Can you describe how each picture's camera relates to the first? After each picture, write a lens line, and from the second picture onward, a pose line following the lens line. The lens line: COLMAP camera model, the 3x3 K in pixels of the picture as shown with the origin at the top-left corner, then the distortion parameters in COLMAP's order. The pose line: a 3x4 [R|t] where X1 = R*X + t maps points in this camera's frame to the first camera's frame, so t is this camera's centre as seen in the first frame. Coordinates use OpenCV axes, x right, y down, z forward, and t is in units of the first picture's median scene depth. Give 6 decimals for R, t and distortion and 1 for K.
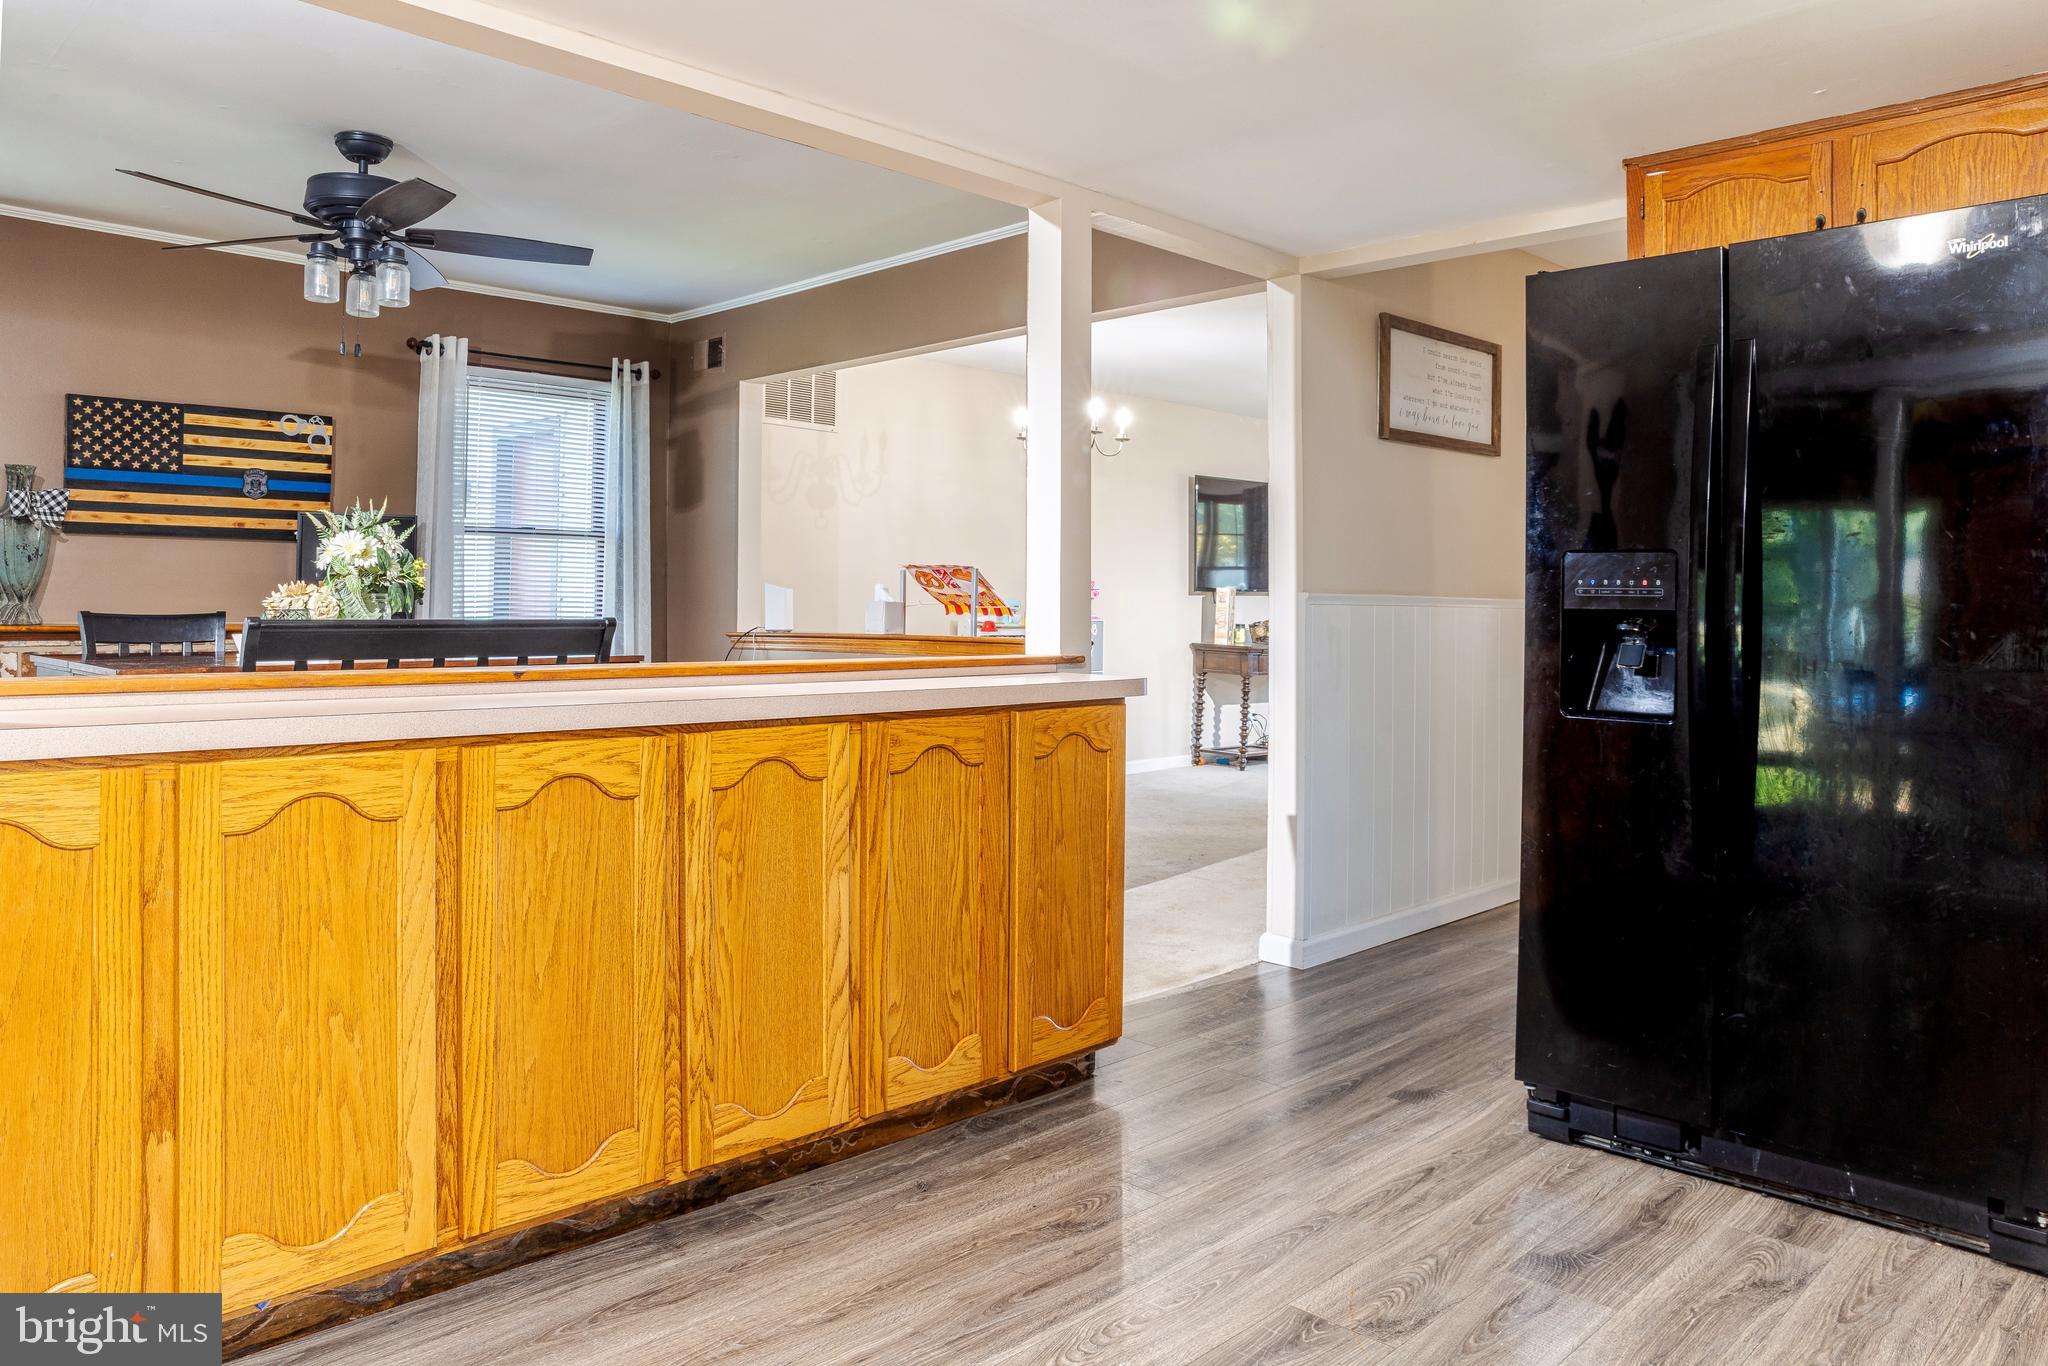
lens RADIAL K [[1421.8, 0, 1053.9], [0, 1421.8, 588.6], [0, 0, 1]] dist [-0.078576, 0.056585]
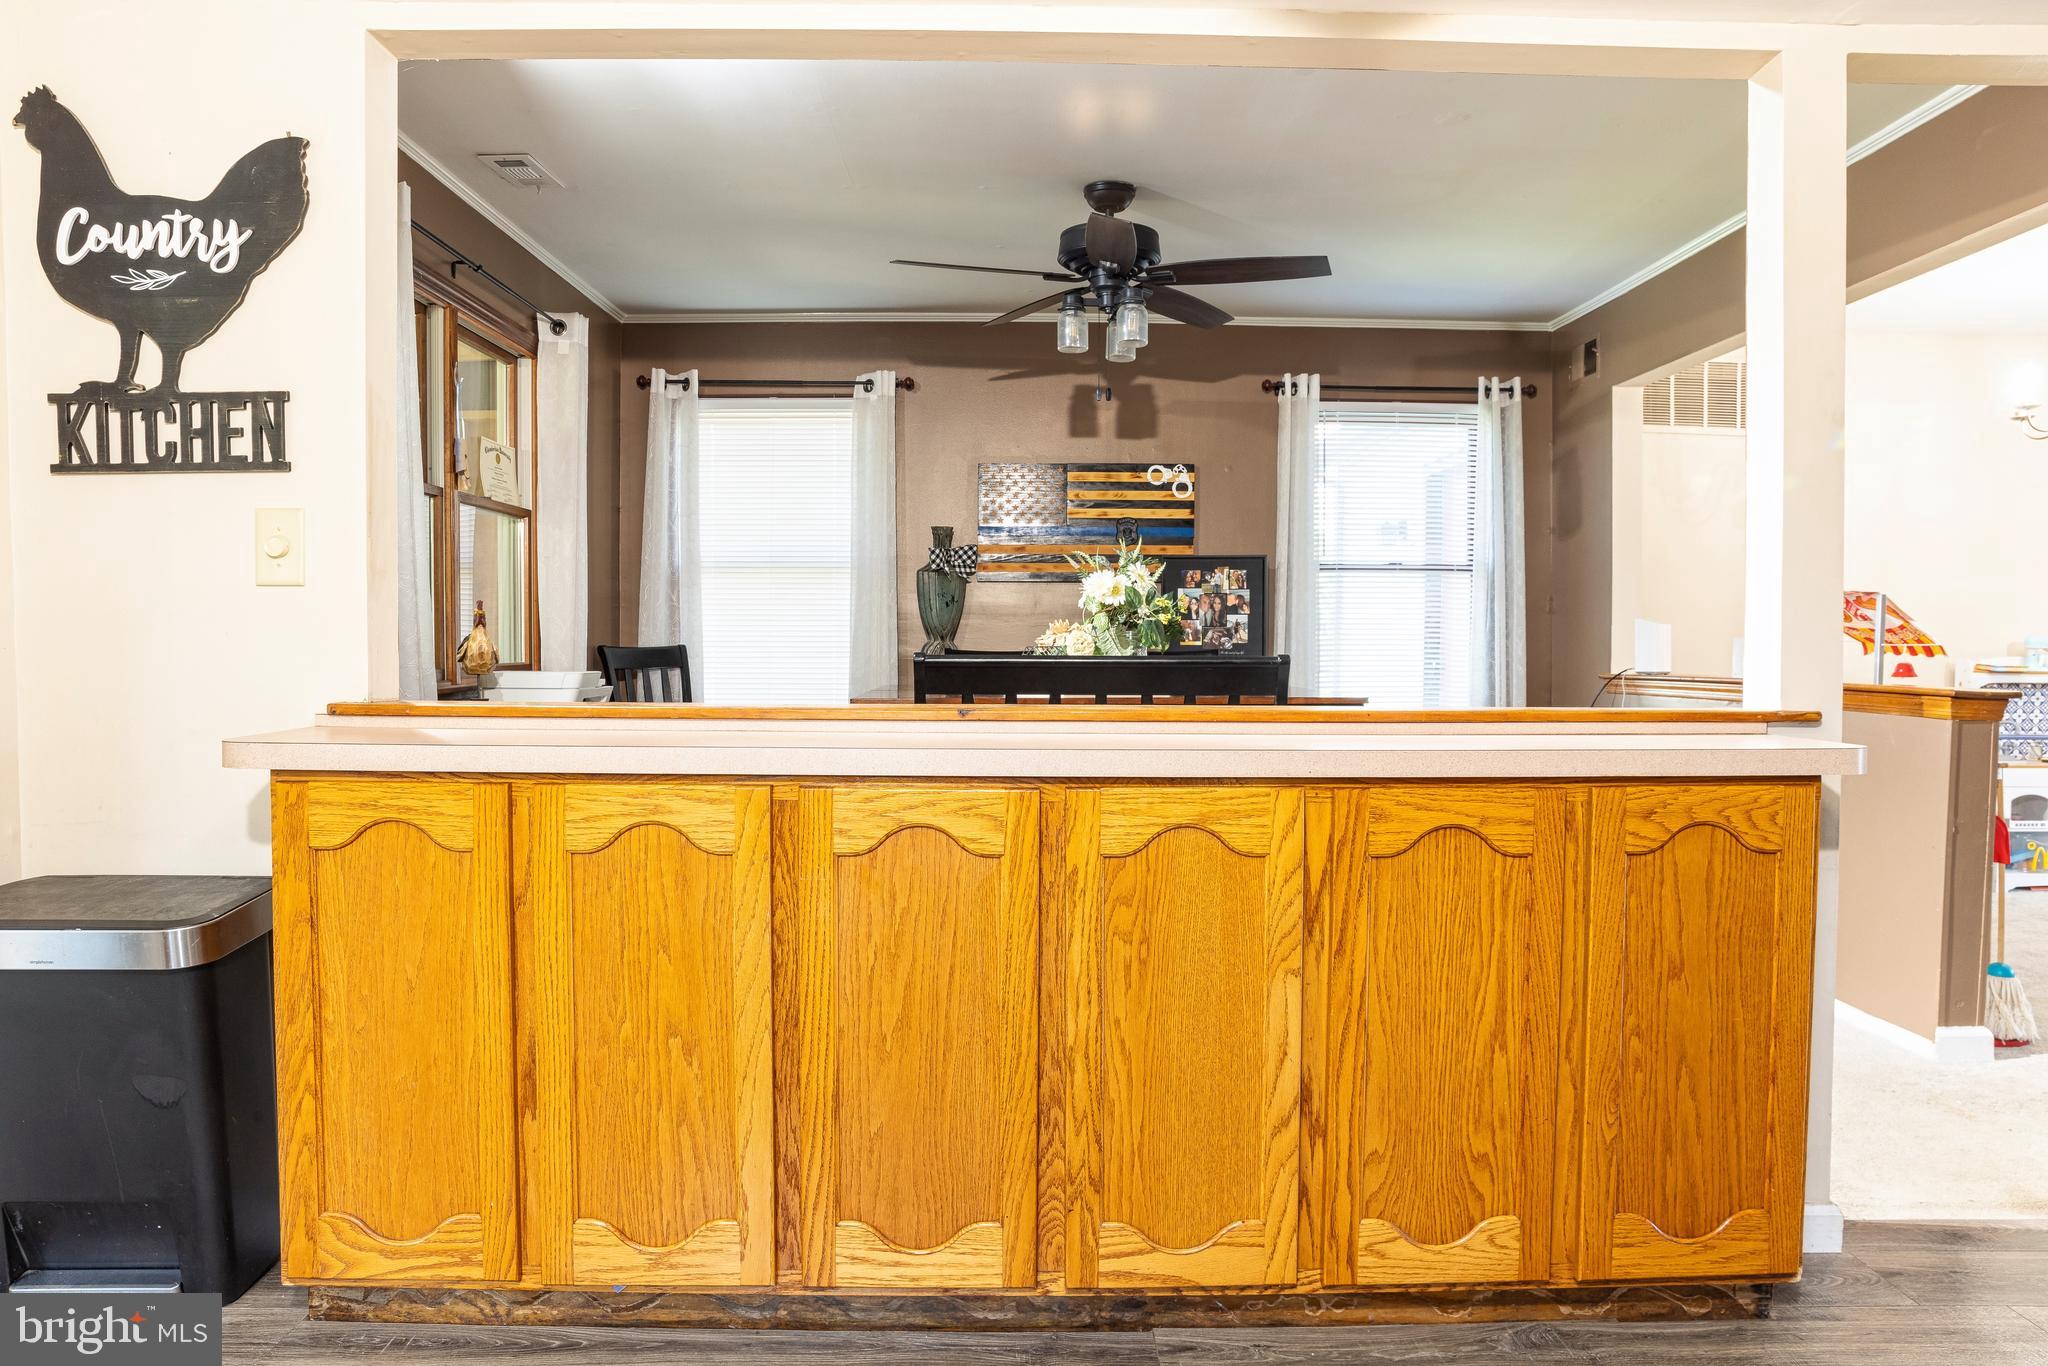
lens RADIAL K [[1397.5, 0, 1036.6], [0, 1397.5, 685.6], [0, 0, 1]] dist [-0.117342, 0.105697]
pose [[0.714396, 0.018965, -0.699484, 0.297395], [0.009183, 0.999292, 0.036473, 0.009208], [0.699681, -0.032480, 0.713717, 0.363999]]
